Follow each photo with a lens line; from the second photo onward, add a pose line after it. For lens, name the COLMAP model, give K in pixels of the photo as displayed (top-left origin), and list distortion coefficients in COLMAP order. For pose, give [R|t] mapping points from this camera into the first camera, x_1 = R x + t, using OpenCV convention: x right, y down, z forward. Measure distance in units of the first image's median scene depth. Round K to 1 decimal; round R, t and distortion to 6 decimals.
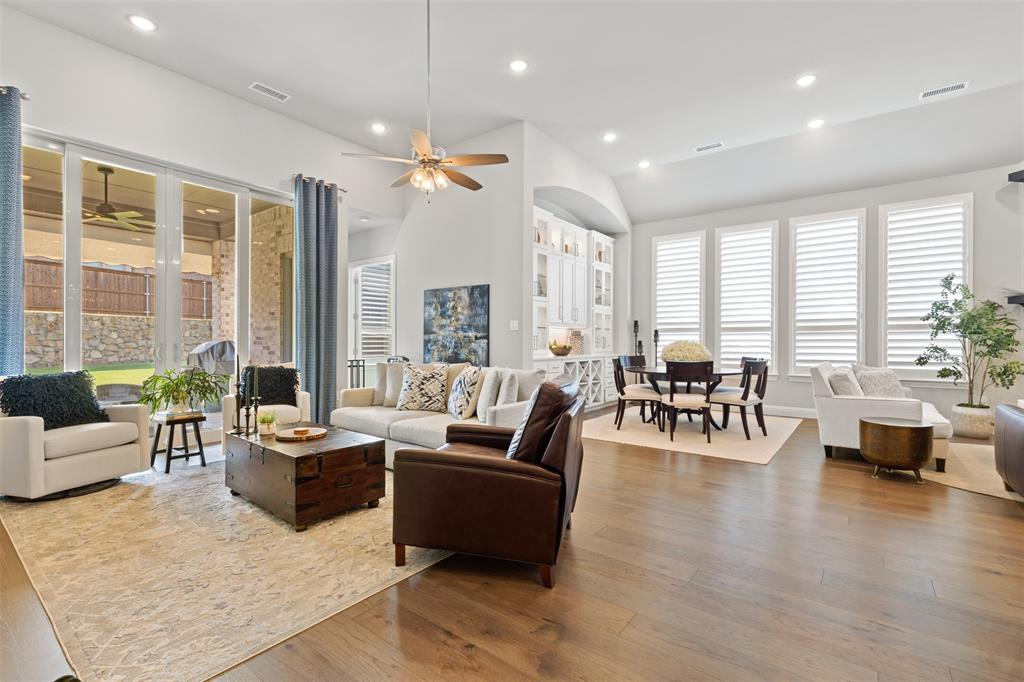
lens RADIAL K [[473.5, 0, 506.7], [0, 473.5, 343.7], [0, 0, 1]] dist [0.005422, 0.000304]
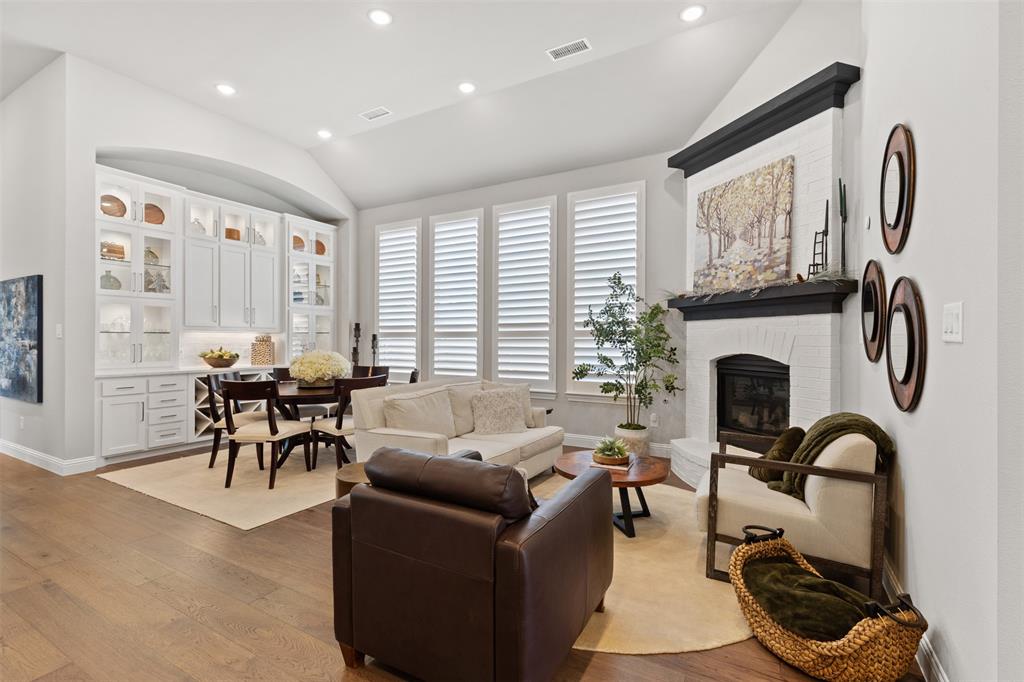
lens RADIAL K [[473.5, 0, 517.6], [0, 473.5, 341.9], [0, 0, 1]] dist [0.005422, 0.000304]
pose [[0.990592, -0.001191, 0.136840, 0.527536], [0.001326, 0.999999, -0.000894, -0.016792], [-0.136839, 0.001067, 0.990593, 0.143996]]
